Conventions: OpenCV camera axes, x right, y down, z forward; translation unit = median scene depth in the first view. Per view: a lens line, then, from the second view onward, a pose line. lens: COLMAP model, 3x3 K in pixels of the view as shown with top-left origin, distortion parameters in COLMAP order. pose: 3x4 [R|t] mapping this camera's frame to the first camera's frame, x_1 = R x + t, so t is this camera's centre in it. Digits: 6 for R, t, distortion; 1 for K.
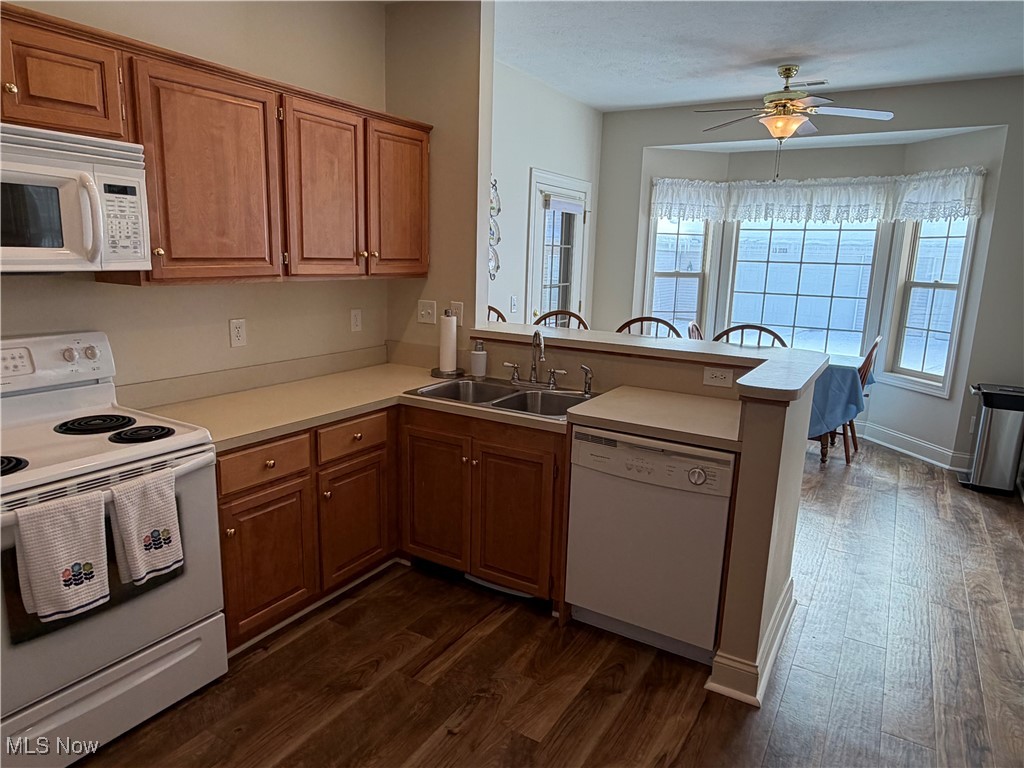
lens RADIAL K [[658.4, 0, 504.5], [0, 658.4, 388.0], [0, 0, 1]] dist [-0.001018, 0.000626]
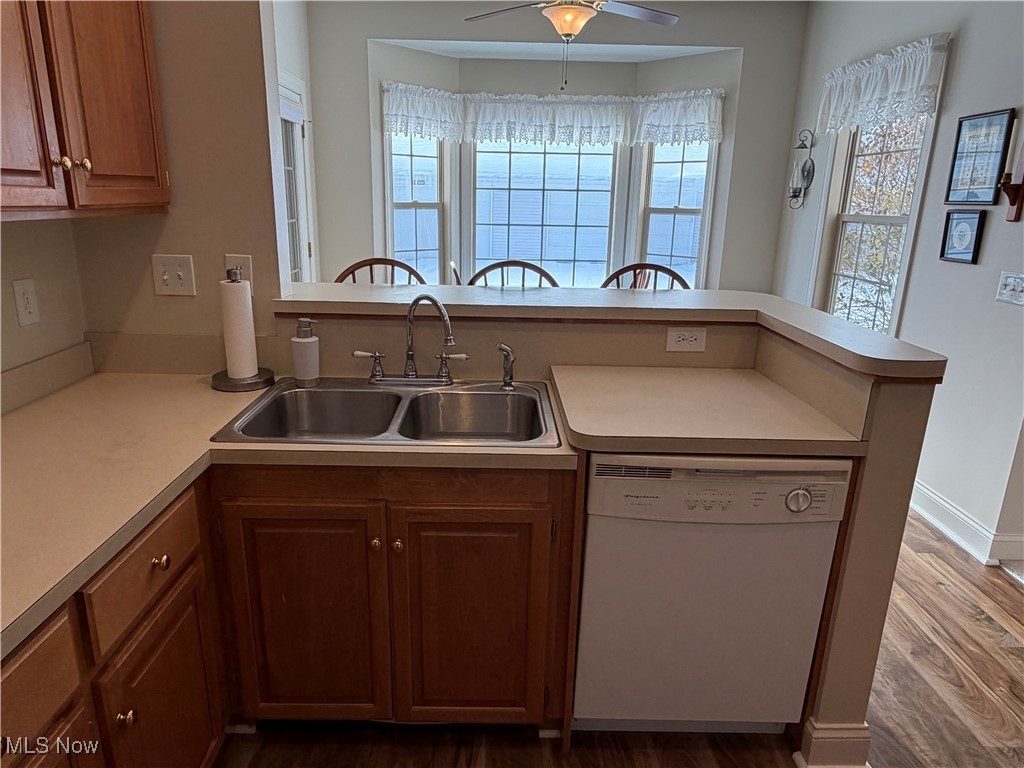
lens RADIAL K [[658.4, 0, 502.3], [0, 658.4, 386.1], [0, 0, 1]] dist [-0.001018, 0.000626]
pose [[0.848051, -0.156216, 0.506365, -0.130840], [0.109656, 0.986611, 0.120724, -0.043515], [-0.518444, -0.046854, 0.853827, 0.272209]]
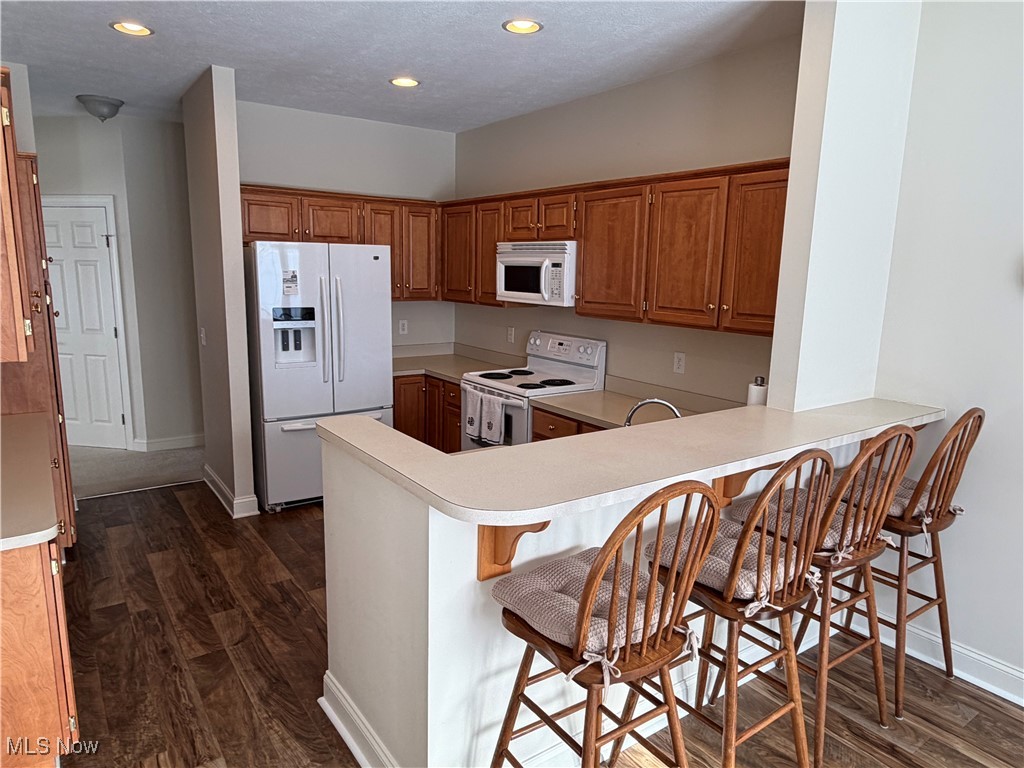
lens RADIAL K [[658.4, 0, 517.6], [0, 658.4, 383.5], [0, 0, 1]] dist [-0.001018, 0.000626]
pose [[-0.386522, 0.128154, -0.913333, 0.547374], [-0.217144, 0.949815, 0.225168, -0.160271], [0.896353, 0.285357, -0.339296, 0.696195]]
